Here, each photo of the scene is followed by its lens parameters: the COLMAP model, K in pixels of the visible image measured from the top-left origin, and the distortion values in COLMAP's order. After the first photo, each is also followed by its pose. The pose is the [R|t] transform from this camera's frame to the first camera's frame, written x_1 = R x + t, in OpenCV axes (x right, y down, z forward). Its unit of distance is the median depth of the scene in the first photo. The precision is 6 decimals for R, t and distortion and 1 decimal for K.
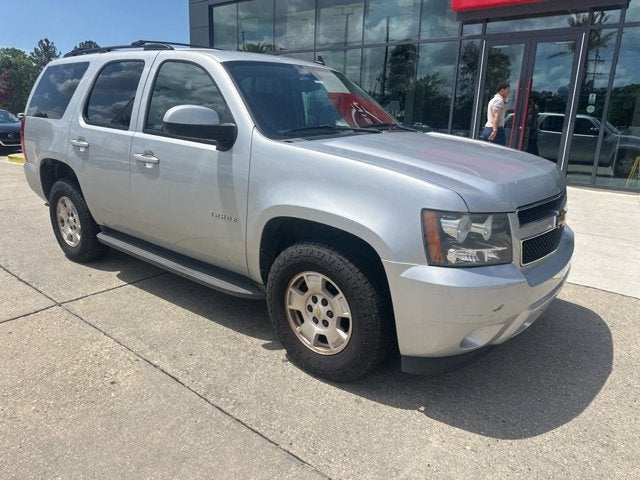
lens RADIAL K [[454.7, 0, 323.0], [0, 454.7, 222.4], [0, 0, 1]] dist [0.022992, -0.027438]
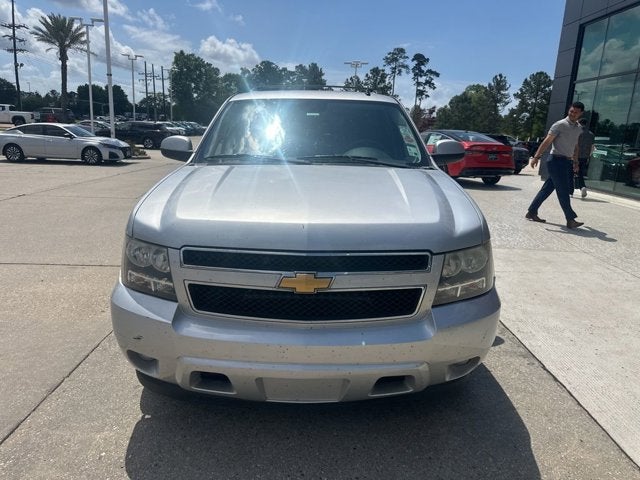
lens RADIAL K [[454.7, 0, 318.0], [0, 454.7, 234.1], [0, 0, 1]] dist [0.022992, -0.027438]
pose [[0.617093, 0.172565, -0.767735, 0.825813], [-0.200278, 0.977971, 0.058839, -0.103641], [0.760976, 0.117451, 0.638060, 0.390473]]
